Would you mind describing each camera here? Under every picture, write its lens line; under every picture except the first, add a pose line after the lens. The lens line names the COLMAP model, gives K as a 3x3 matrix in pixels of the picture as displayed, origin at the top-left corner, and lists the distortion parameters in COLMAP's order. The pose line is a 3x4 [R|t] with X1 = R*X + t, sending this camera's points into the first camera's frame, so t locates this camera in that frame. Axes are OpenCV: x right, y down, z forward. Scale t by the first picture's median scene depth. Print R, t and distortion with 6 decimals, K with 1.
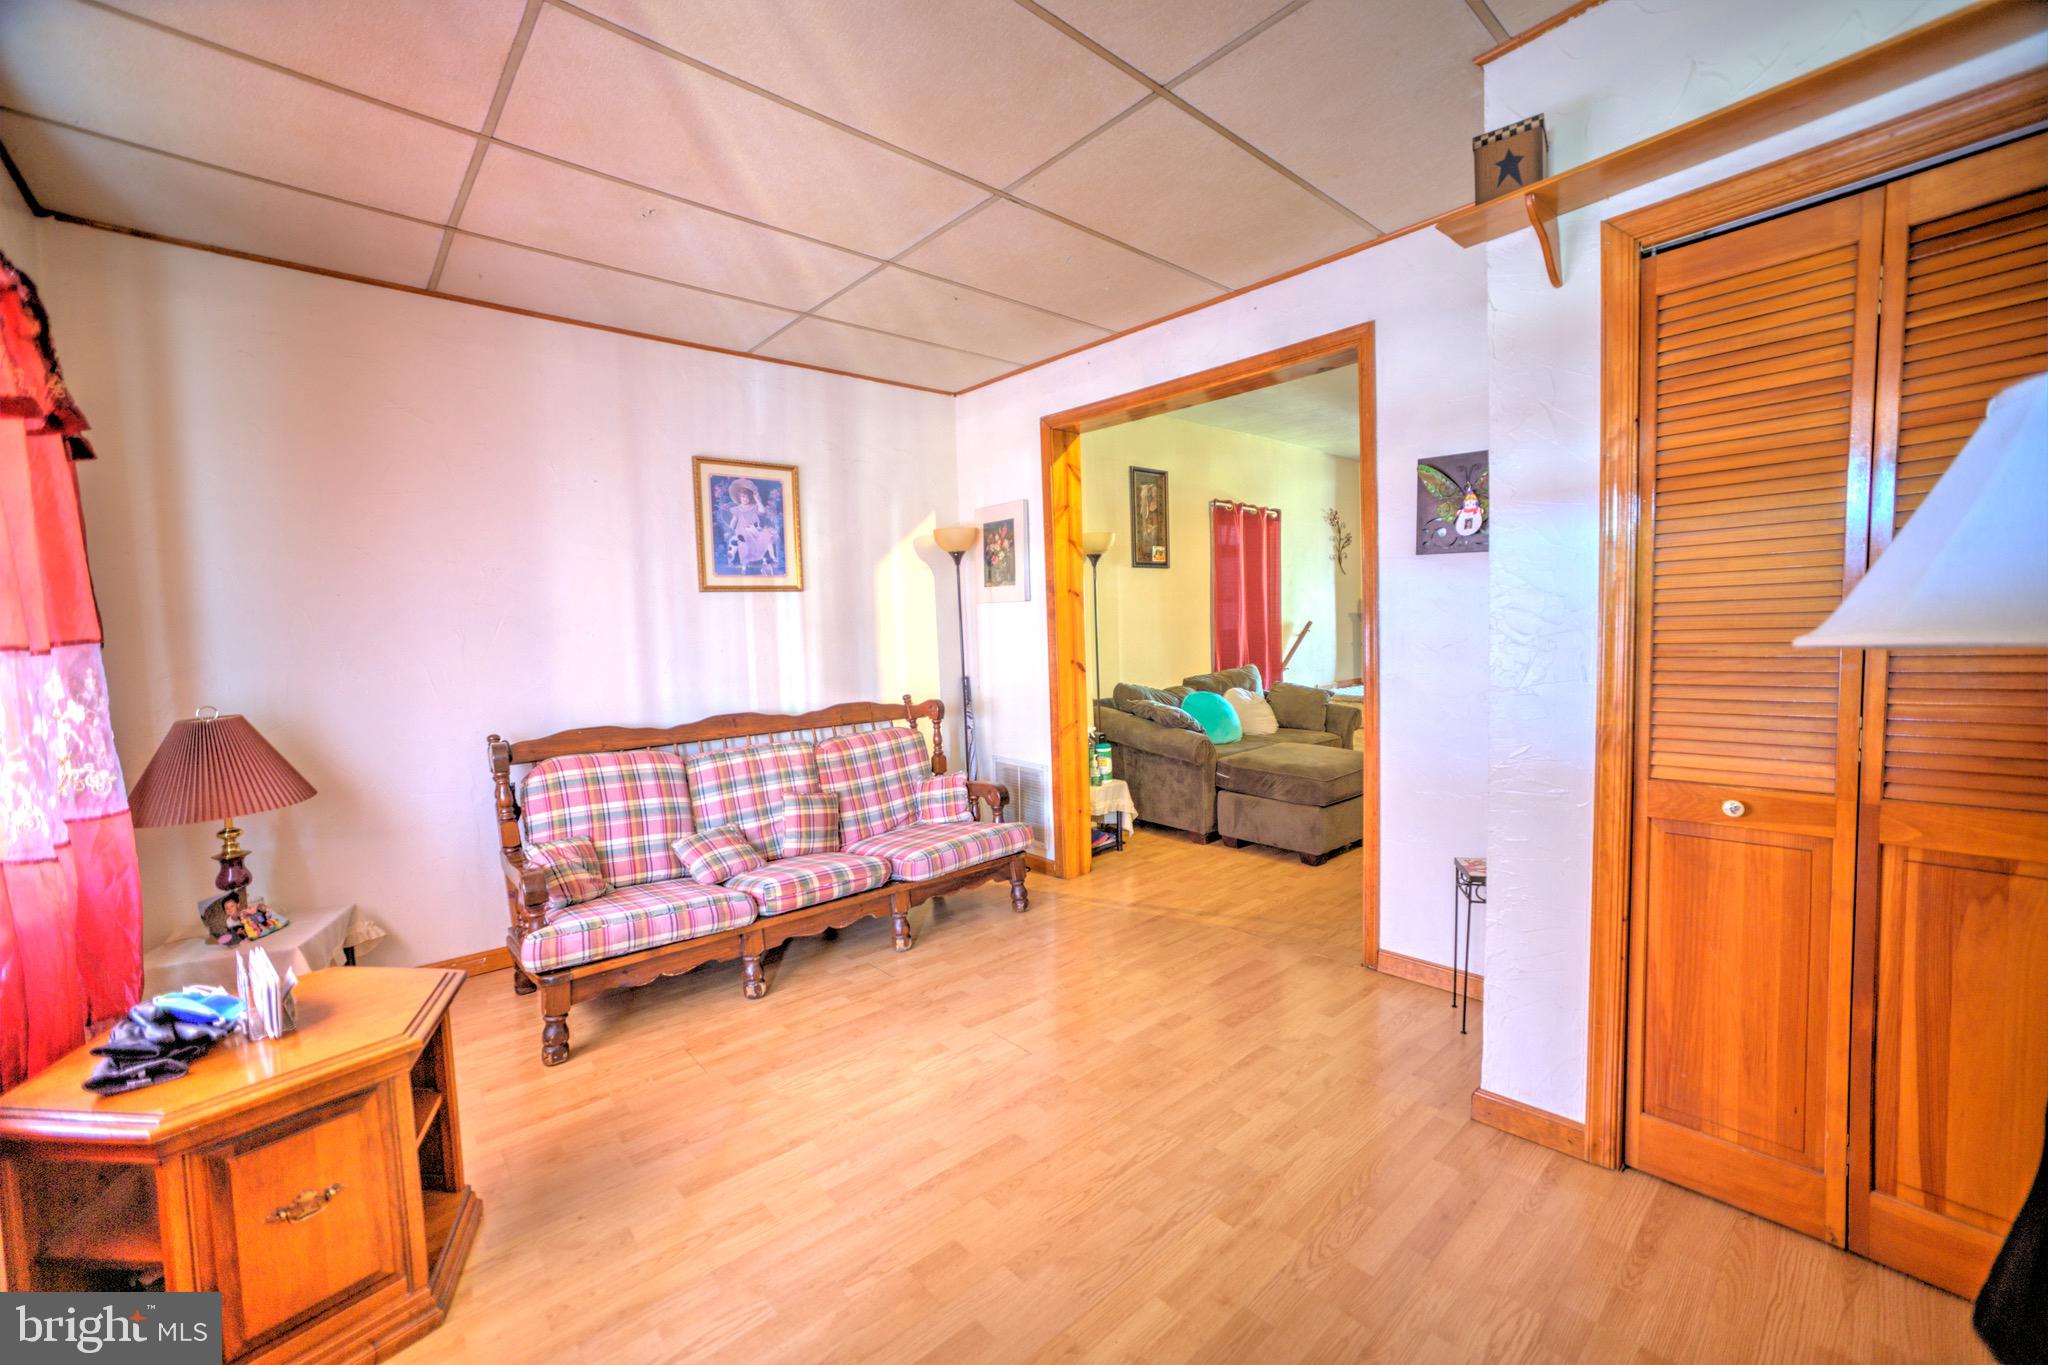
lens RADIAL K [[820.9, 0, 1021.9], [0, 820.9, 686.3], [0, 0, 1]] dist [-0.000324, 0.000130]
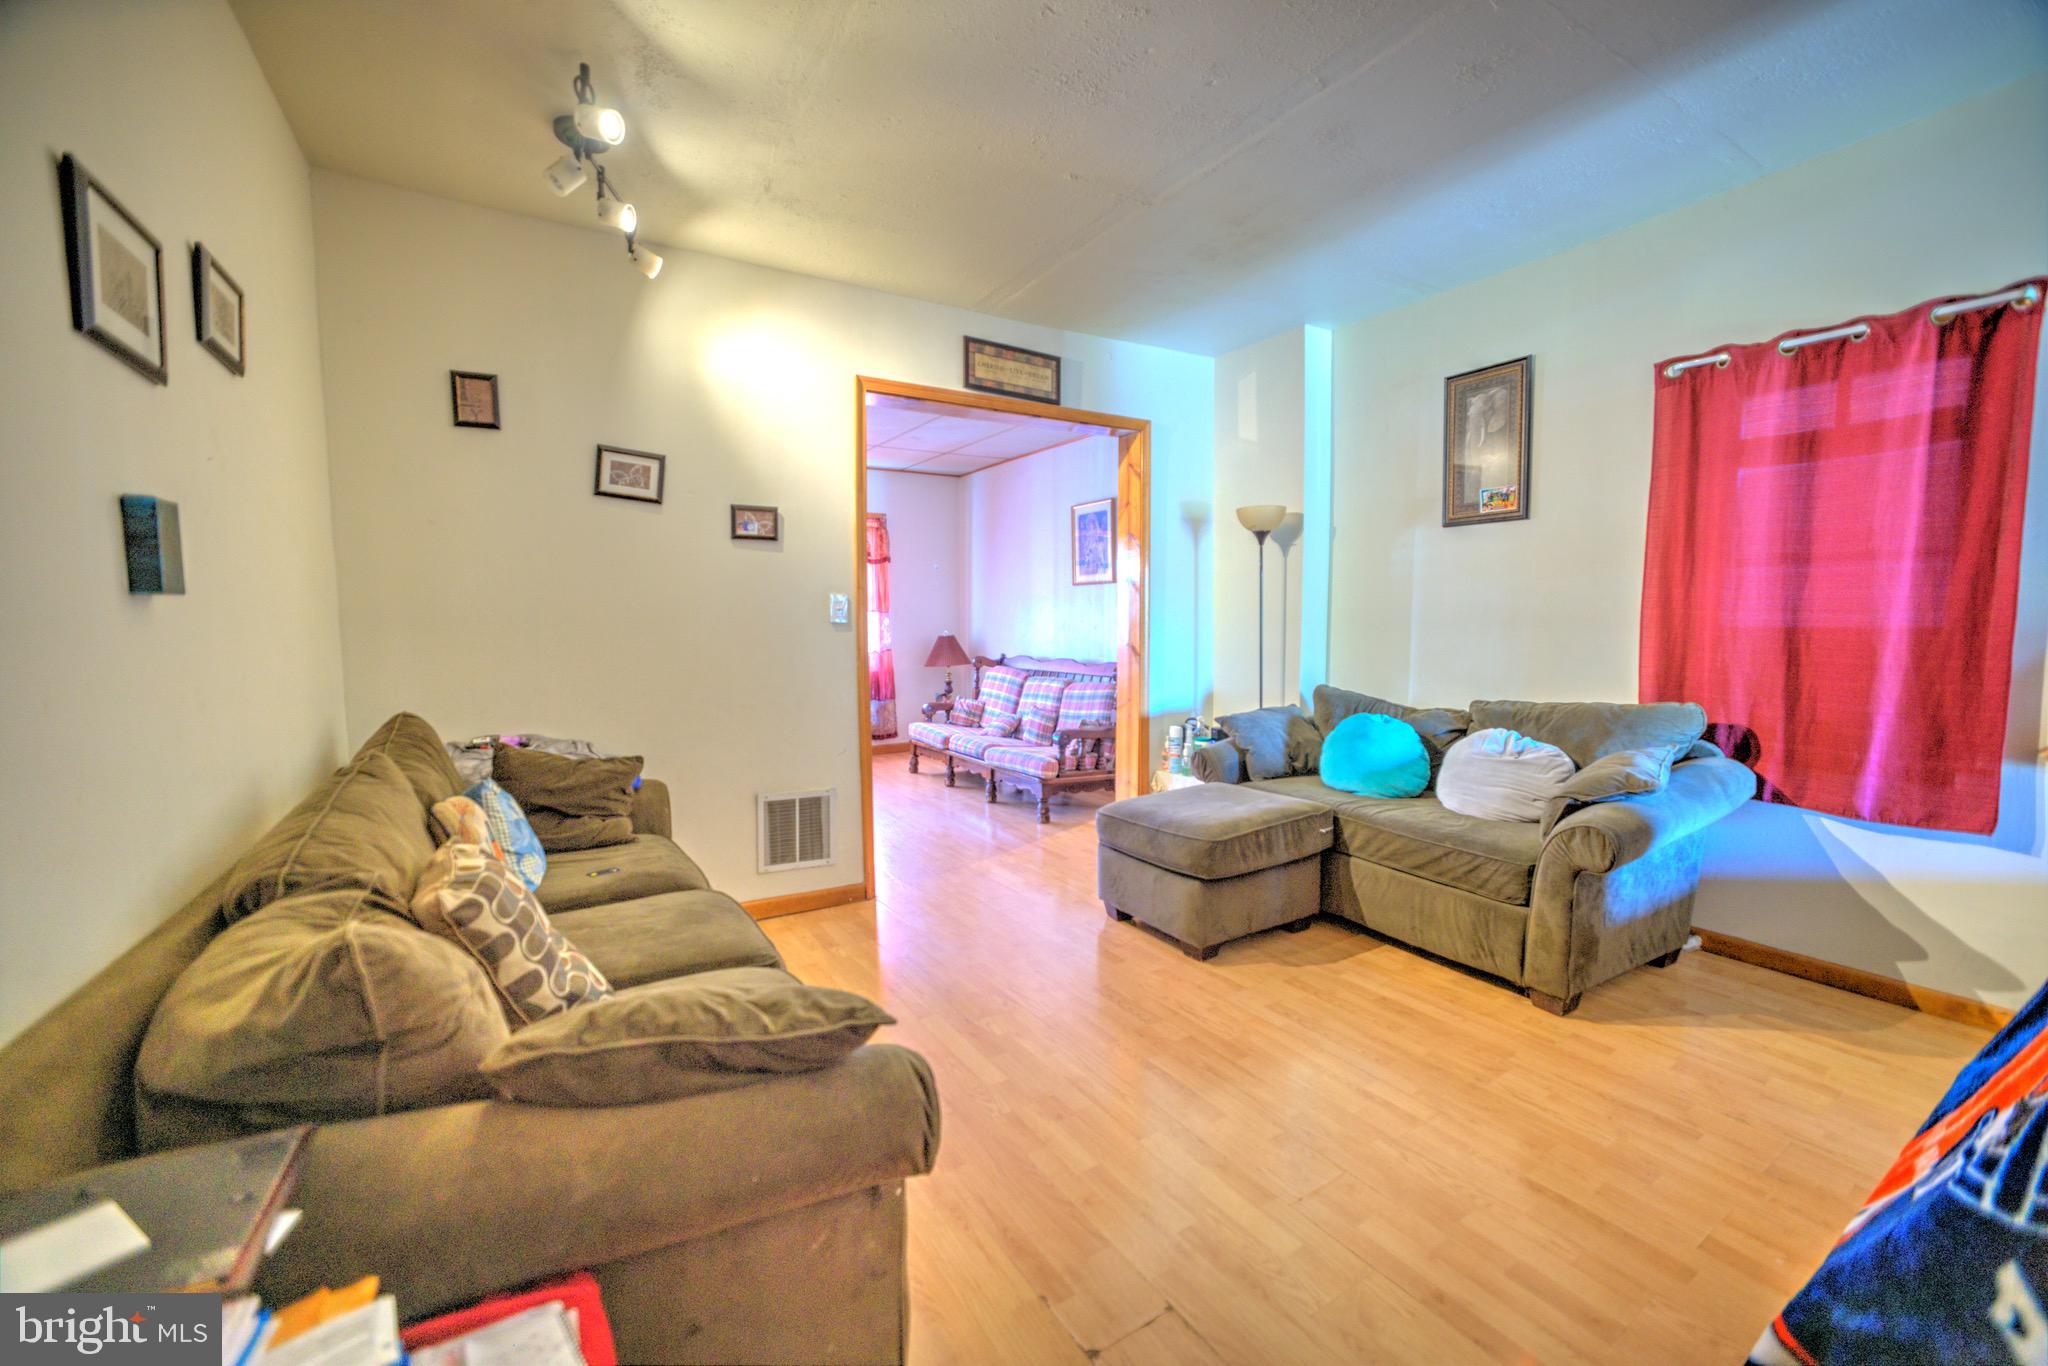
lens RADIAL K [[820.9, 0, 1024.9], [0, 820.9, 674.7], [0, 0, 1]] dist [-0.000324, 0.000130]
pose [[-0.163175, 0.111895, -0.980231, 1.305546], [-0.053499, 0.991082, 0.122040, -0.134137], [0.985146, 0.072355, -0.155733, 1.166334]]
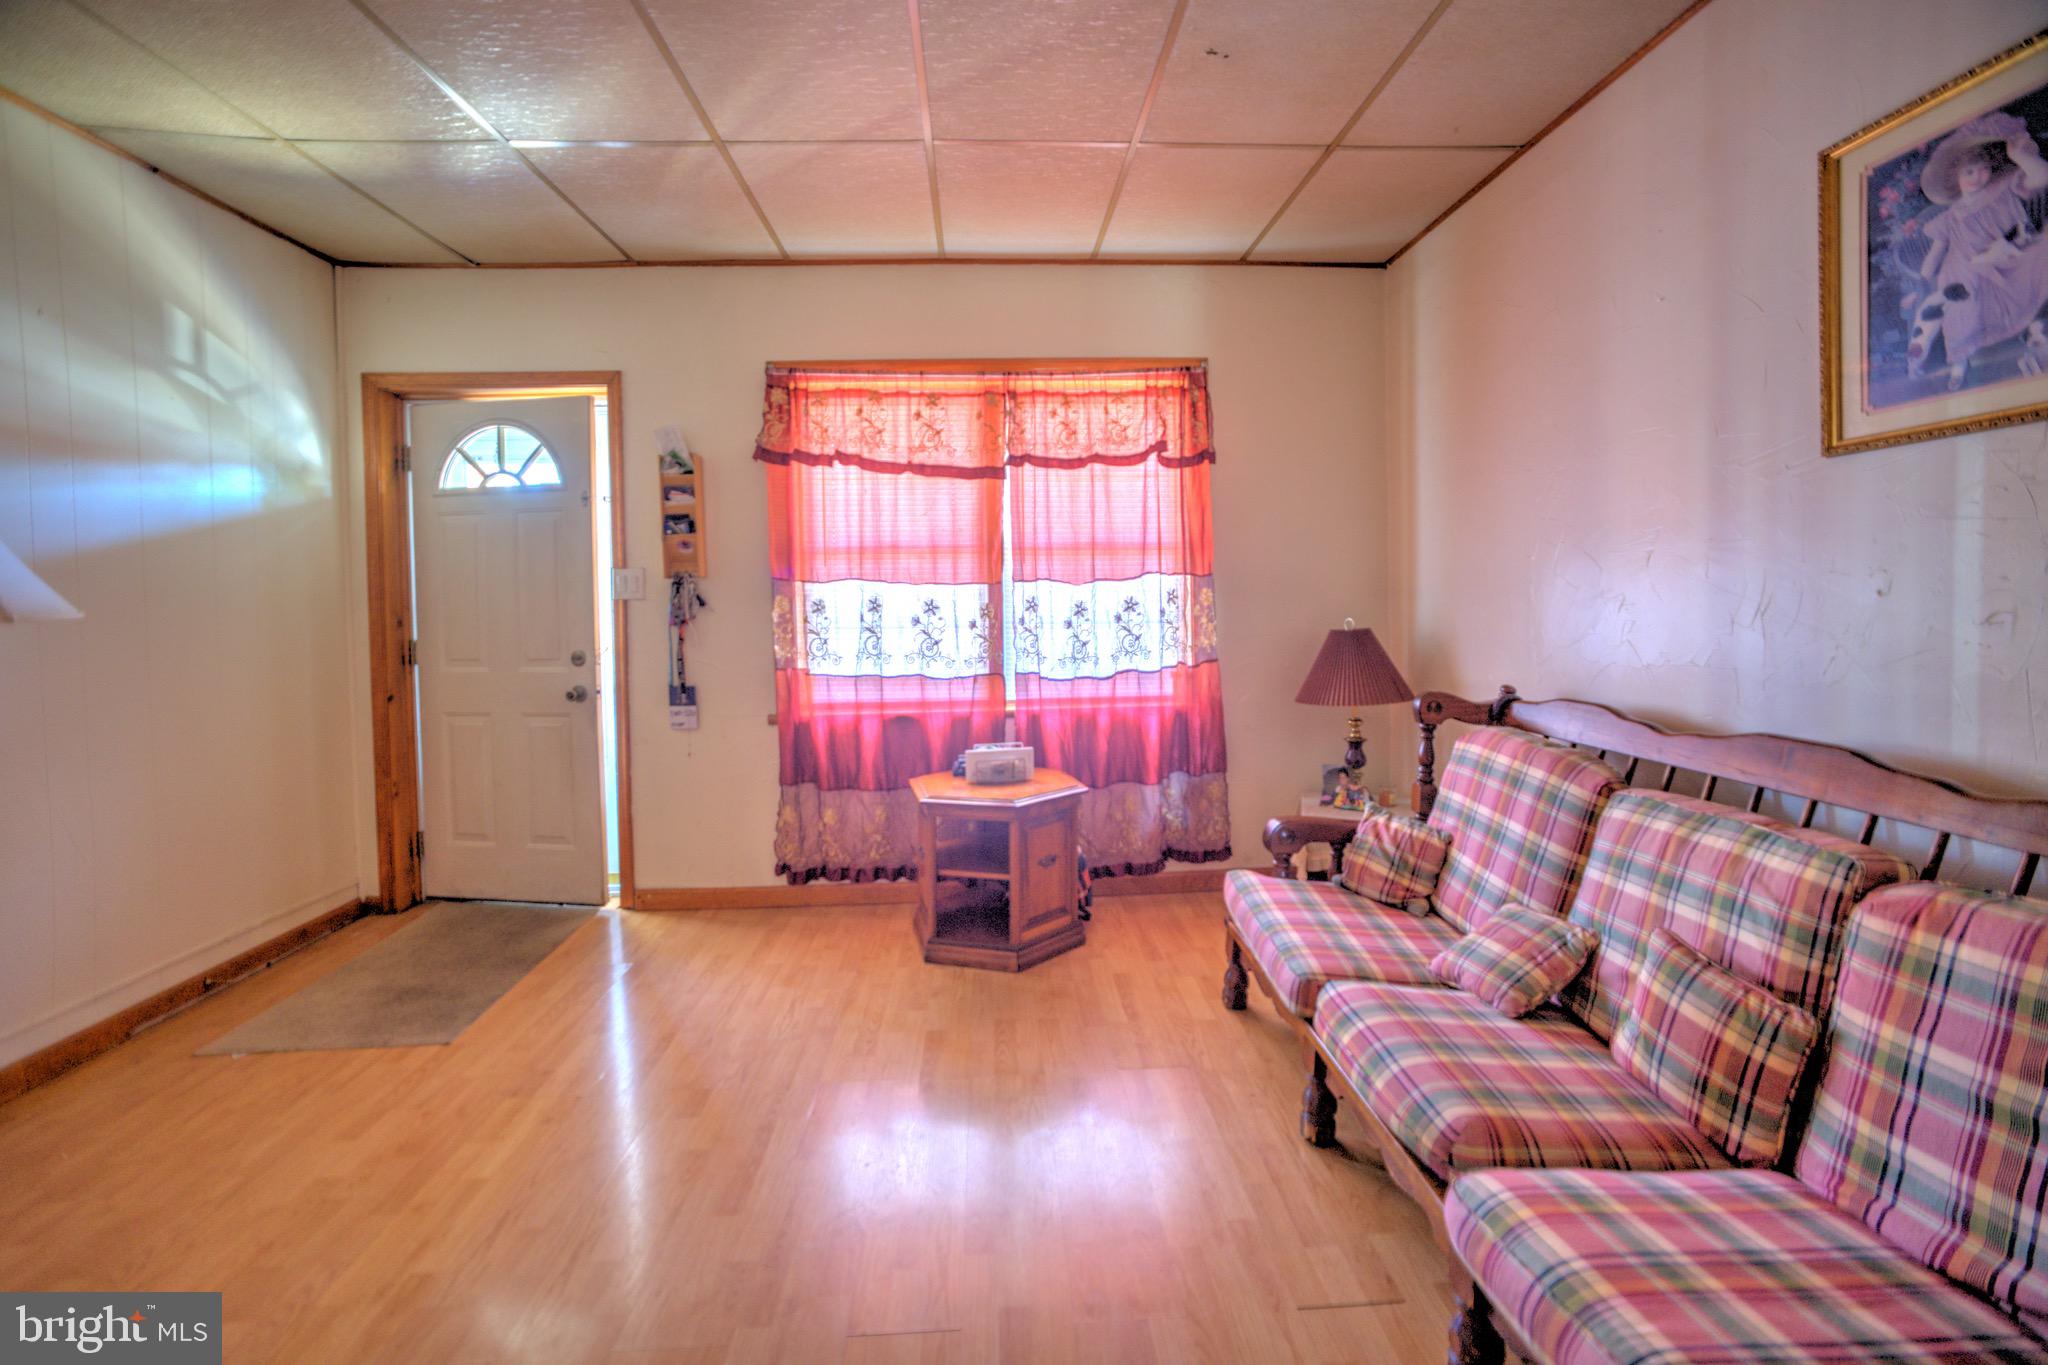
lens RADIAL K [[862.5, 0, 1045.1], [0, 862.5, 613.2], [0, 0, 1]] dist [0.002378, 0.000804]
pose [[-0.609390, 0.066026, -0.790117, 0.236450], [-0.013289, 0.995536, 0.093442, -0.067986], [0.792760, 0.067443, -0.605792, 0.941603]]
